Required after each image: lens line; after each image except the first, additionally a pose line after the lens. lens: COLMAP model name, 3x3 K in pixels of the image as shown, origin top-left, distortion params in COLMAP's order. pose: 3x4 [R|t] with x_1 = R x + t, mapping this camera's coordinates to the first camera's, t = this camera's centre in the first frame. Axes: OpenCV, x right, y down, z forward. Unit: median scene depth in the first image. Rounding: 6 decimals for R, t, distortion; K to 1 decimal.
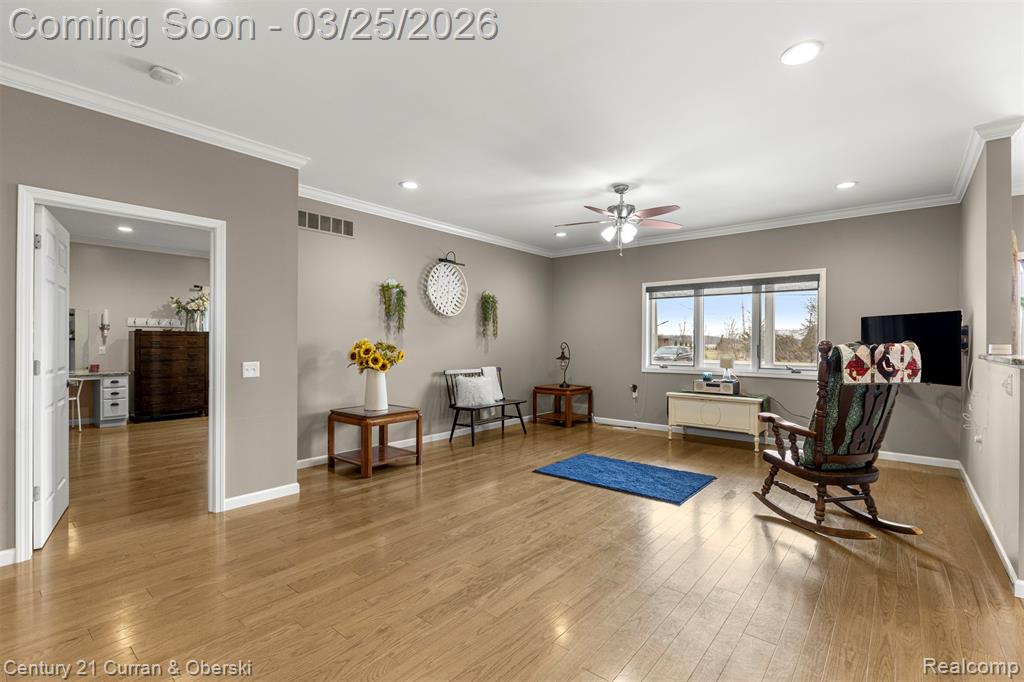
lens RADIAL K [[466.0, 0, 512.0], [0, 466.0, 341.0], [0, 0, 1]] dist [-0.005139, -0.000766]
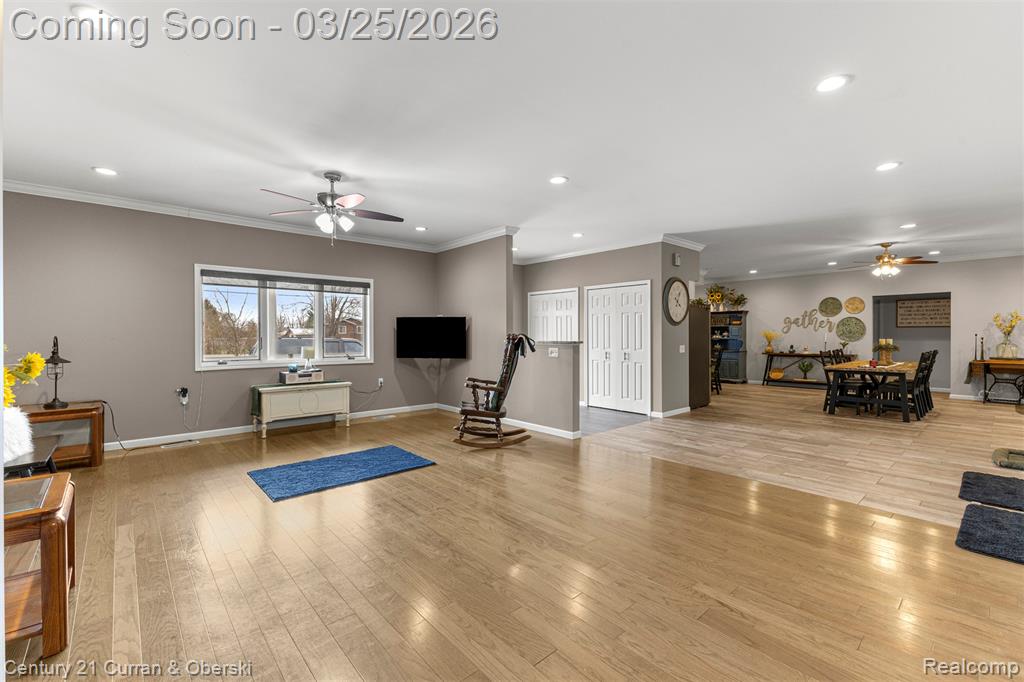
lens RADIAL K [[438.2, 0, 514.4], [0, 438.2, 337.0], [0, 0, 1]] dist [0.009953, 0.000254]
pose [[0.150507, -0.008652, 0.988571, -0.461070], [-0.000643, 0.999961, 0.008849, -0.001896], [-0.988609, -0.001967, 0.150495, 0.362248]]
